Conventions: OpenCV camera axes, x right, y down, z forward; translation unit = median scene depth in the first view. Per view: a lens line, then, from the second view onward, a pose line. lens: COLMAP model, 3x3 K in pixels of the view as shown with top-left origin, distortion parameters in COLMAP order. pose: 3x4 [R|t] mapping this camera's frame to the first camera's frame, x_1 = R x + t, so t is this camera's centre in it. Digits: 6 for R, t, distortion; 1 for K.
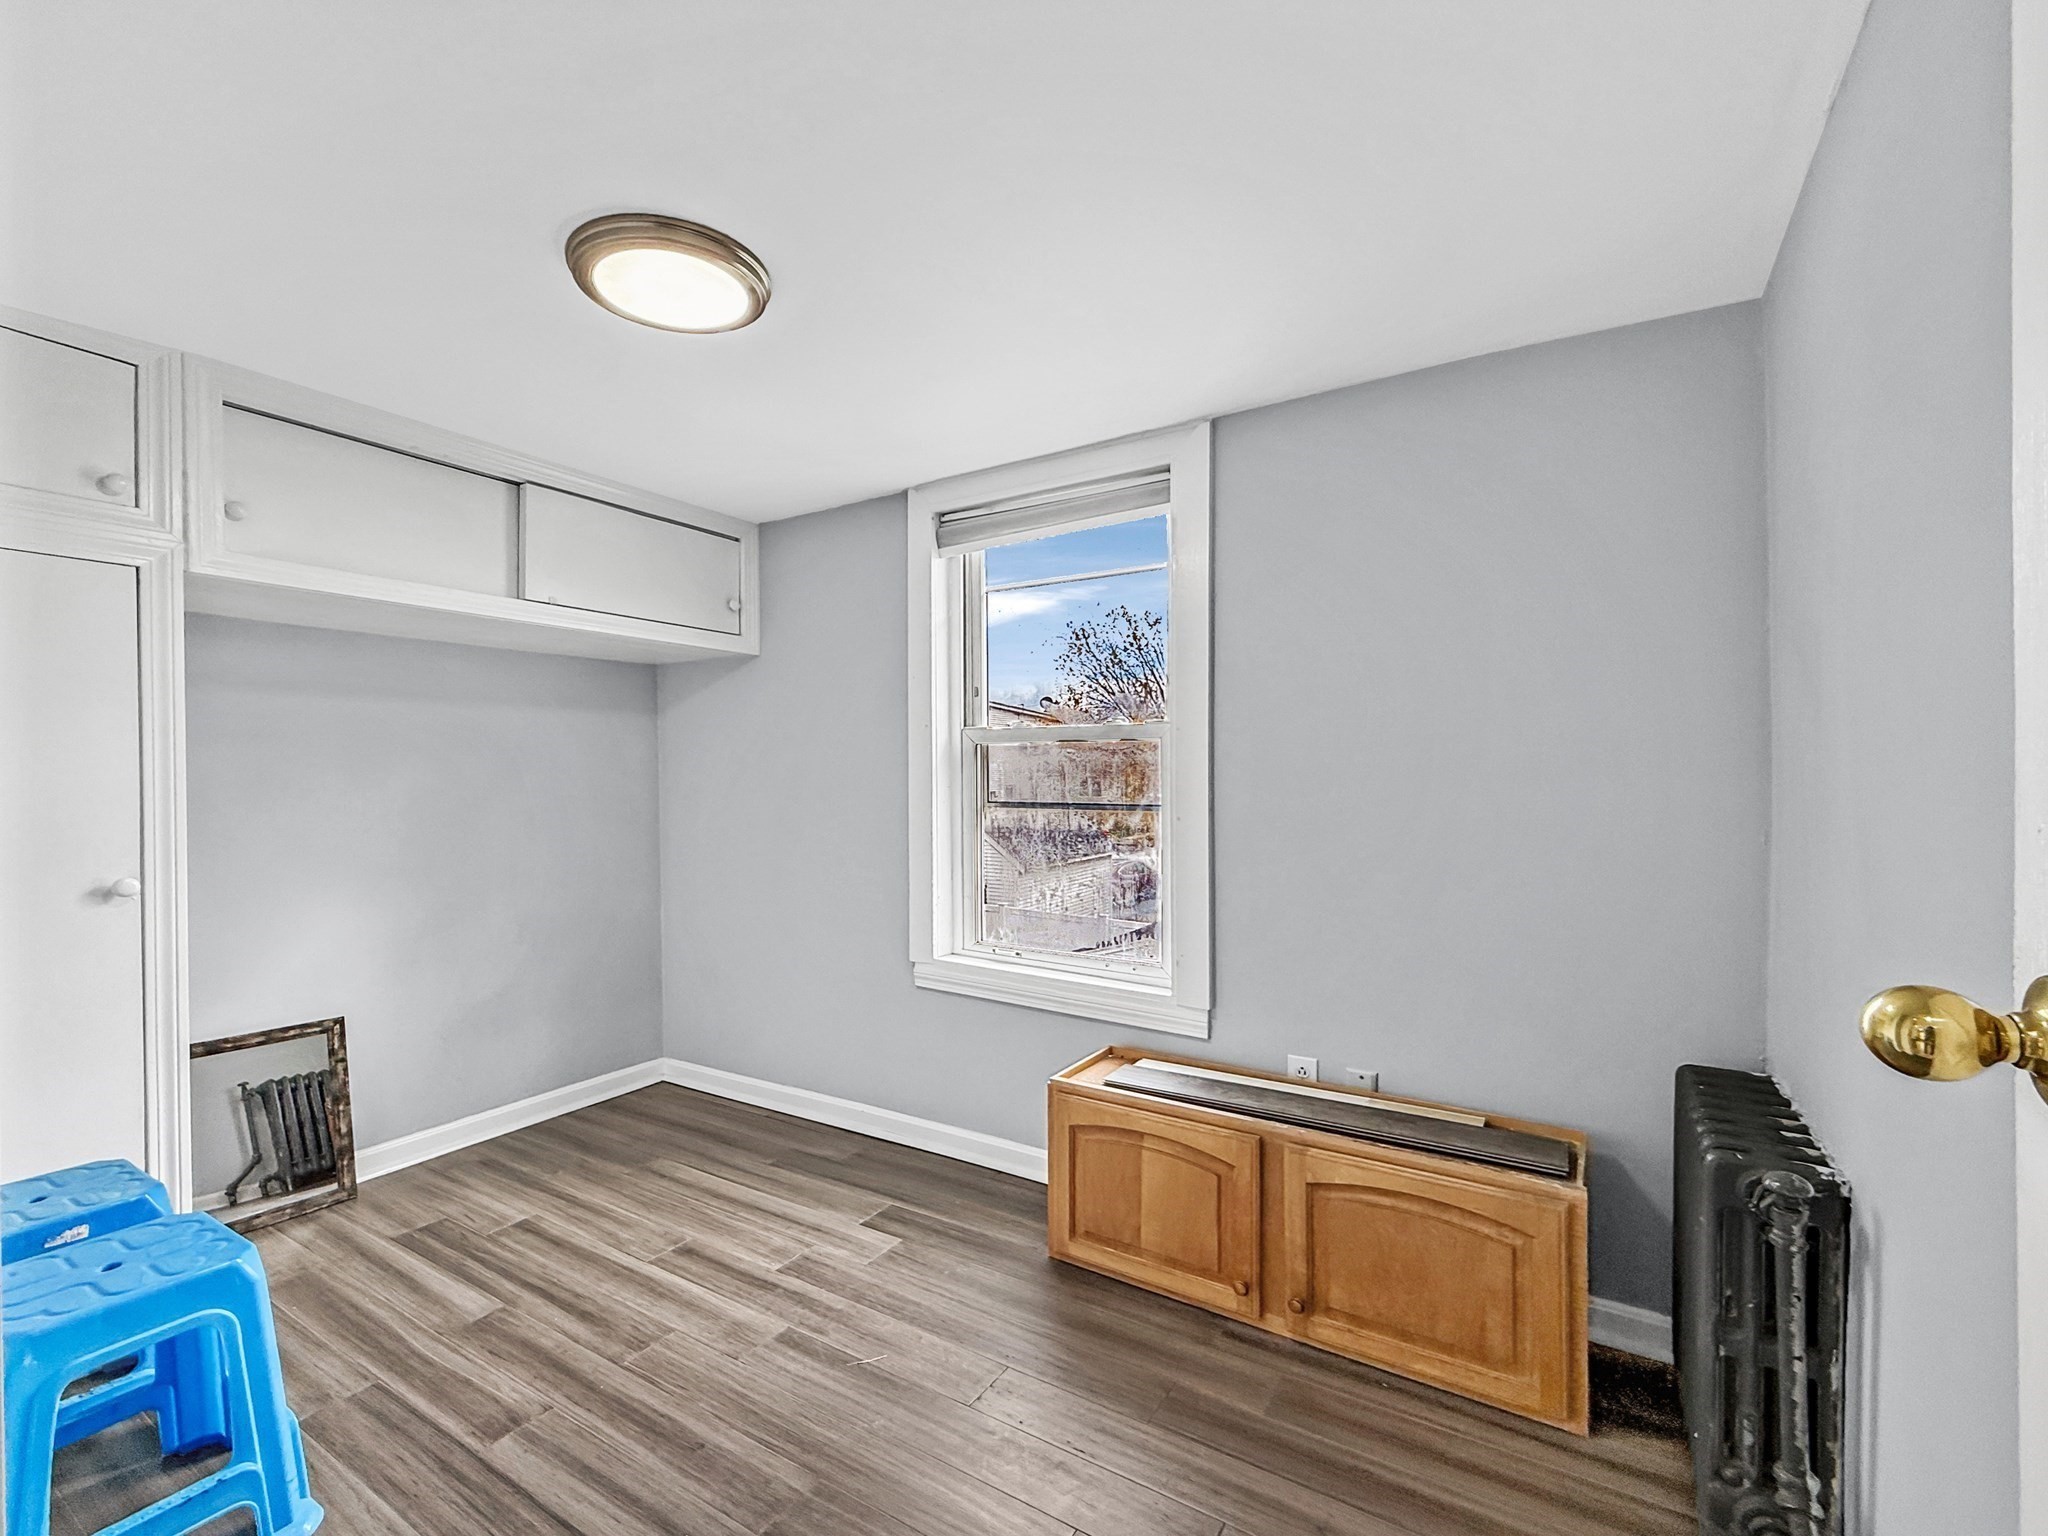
lens RADIAL K [[828.3, 0, 1016.7], [0, 828.3, 756.4], [0, 0, 1]] dist [-0.002436, -0.000407]
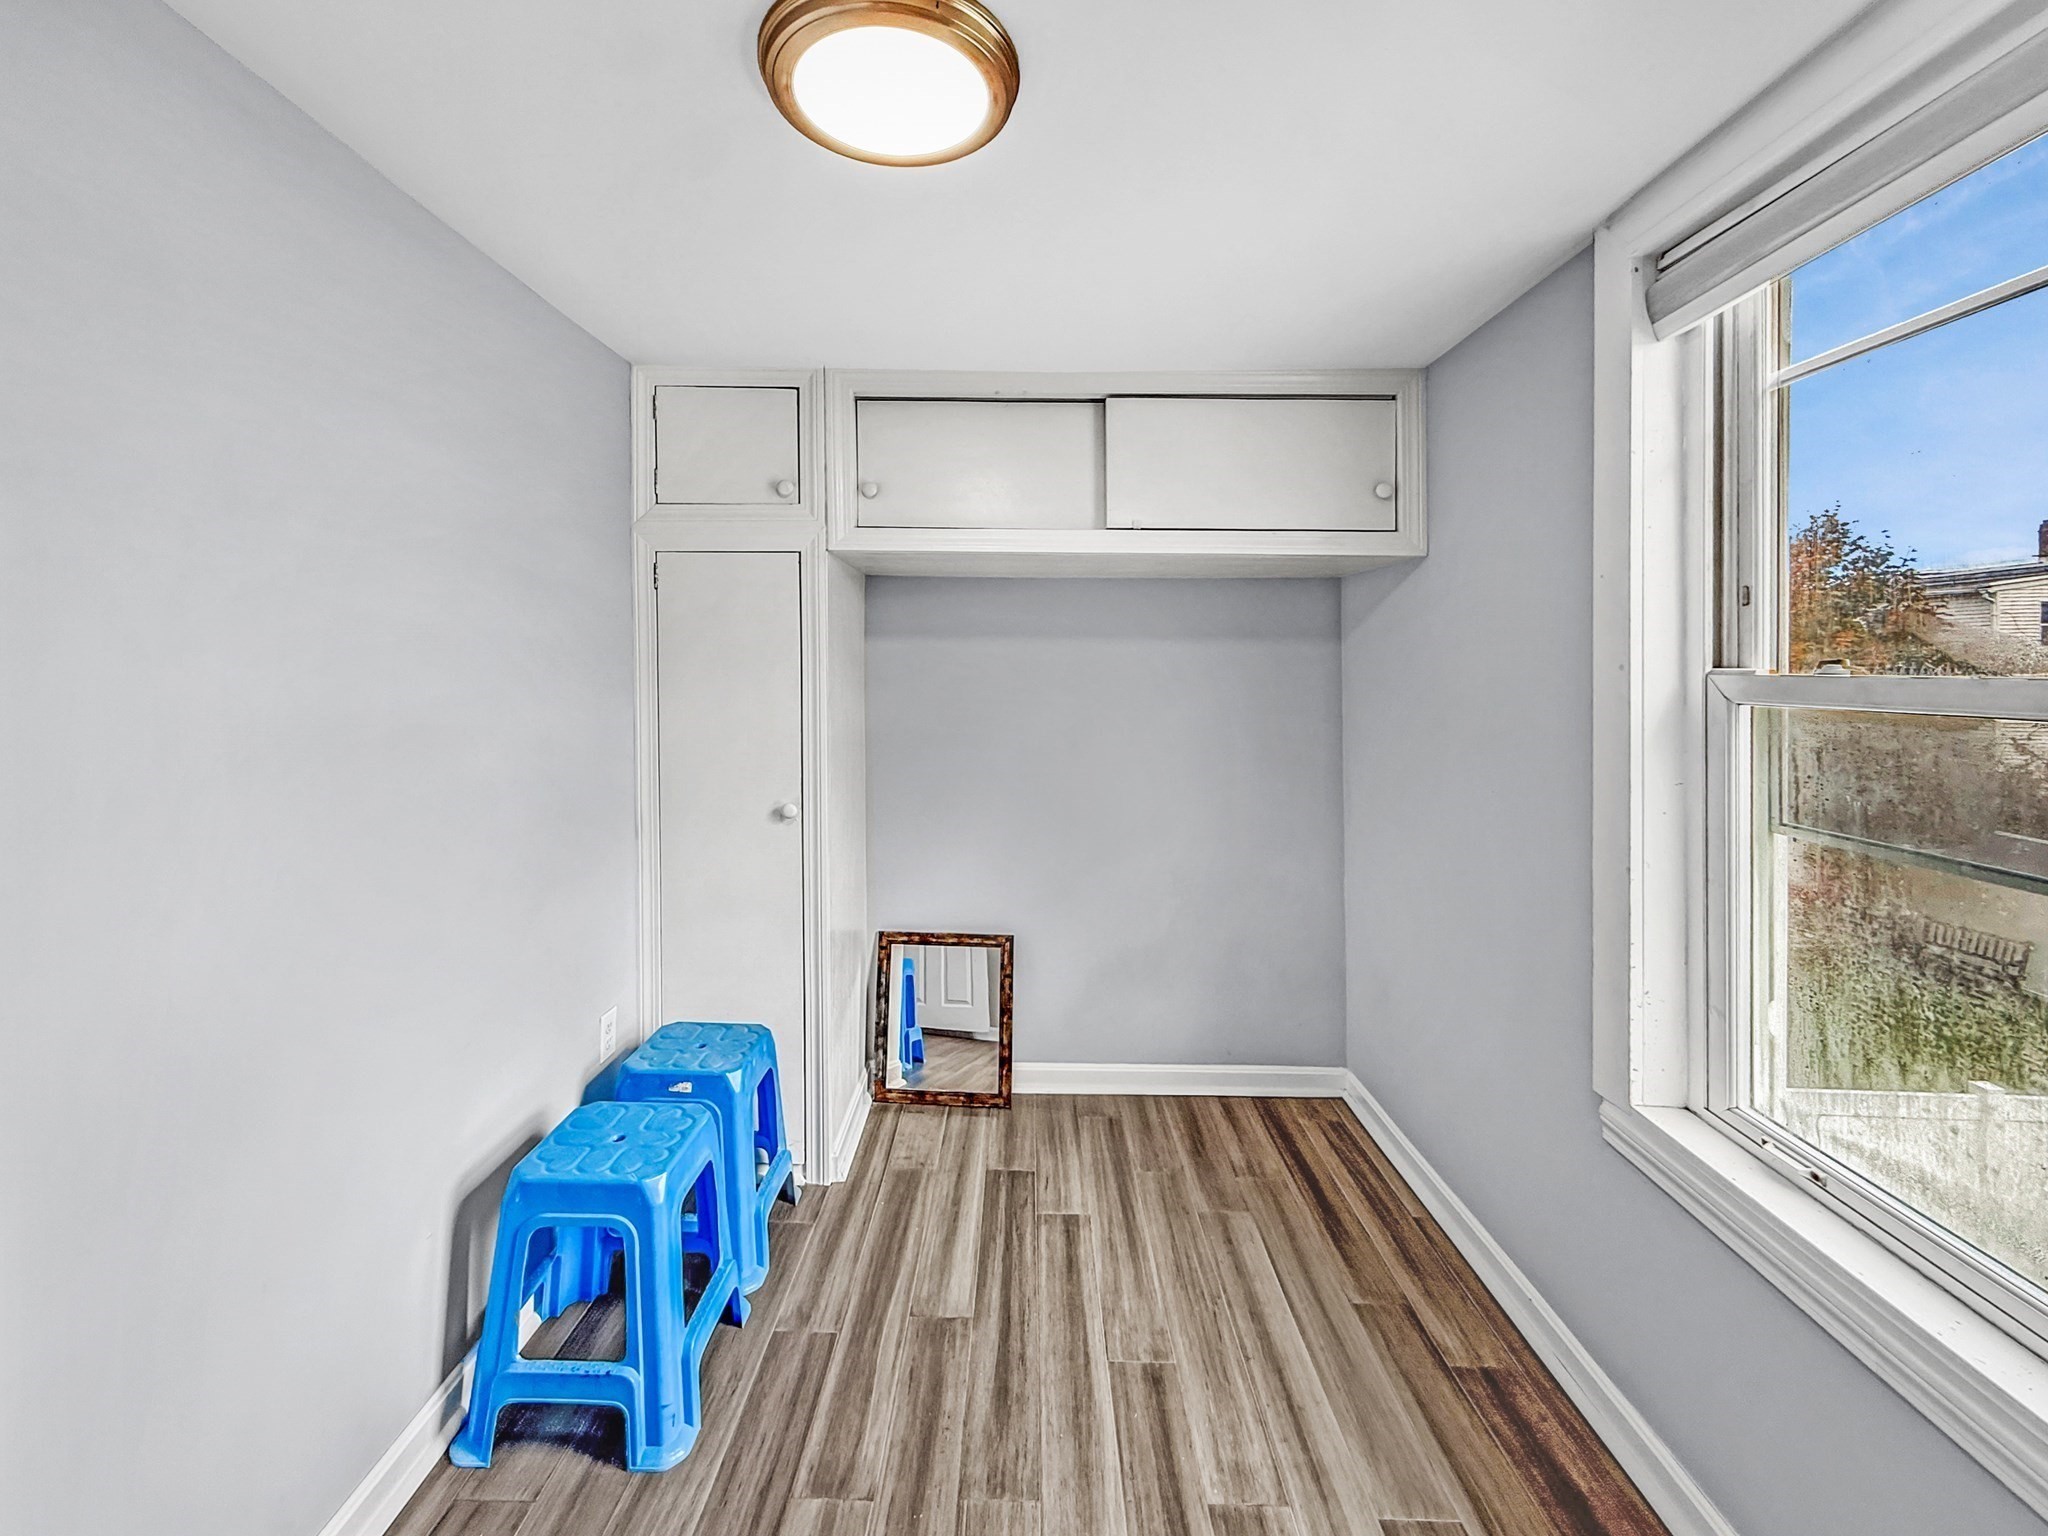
lens RADIAL K [[892.1, 0, 1024.6], [0, 892.1, 685.0], [0, 0, 1]] dist [0.016230, -0.010748]
pose [[0.551190, 0.018282, -0.834179, 0.176893], [0.005464, 0.999659, 0.025519, -0.046737], [0.834362, -0.018624, 0.550903, 0.401744]]
